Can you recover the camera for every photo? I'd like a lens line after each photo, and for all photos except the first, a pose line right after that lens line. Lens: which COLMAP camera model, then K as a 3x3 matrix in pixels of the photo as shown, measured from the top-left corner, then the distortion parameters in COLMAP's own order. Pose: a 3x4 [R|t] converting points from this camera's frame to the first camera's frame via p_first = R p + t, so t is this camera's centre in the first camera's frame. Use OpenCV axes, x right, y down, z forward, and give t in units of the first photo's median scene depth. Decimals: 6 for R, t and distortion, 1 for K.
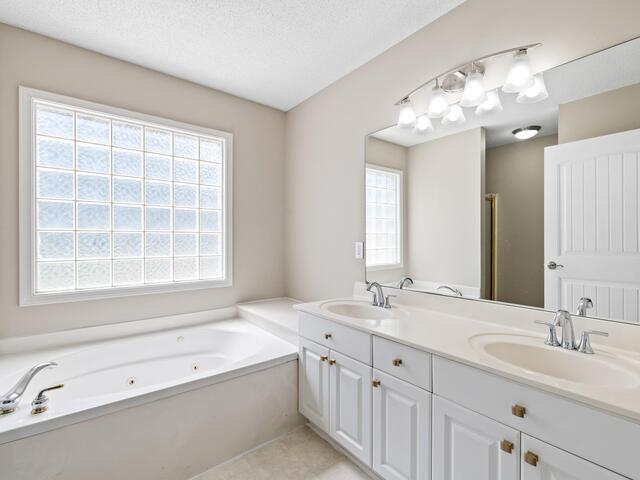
lens RADIAL K [[305.0, 0, 319.3], [0, 305.0, 241.1], [0, 0, 1]] dist [-0.001902, 0.002518]
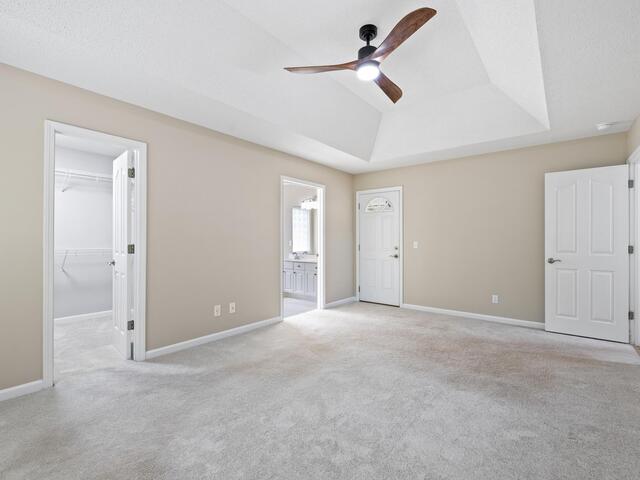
lens RADIAL K [[305.0, 0, 319.9], [0, 305.0, 239.7], [0, 0, 1]] dist [-0.001902, 0.002518]
pose [[0.973799, 0.003136, 0.227388, -0.454217], [-0.003336, 0.999994, 0.000493, -0.013849], [-0.227385, -0.001239, 0.973804, -3.349523]]
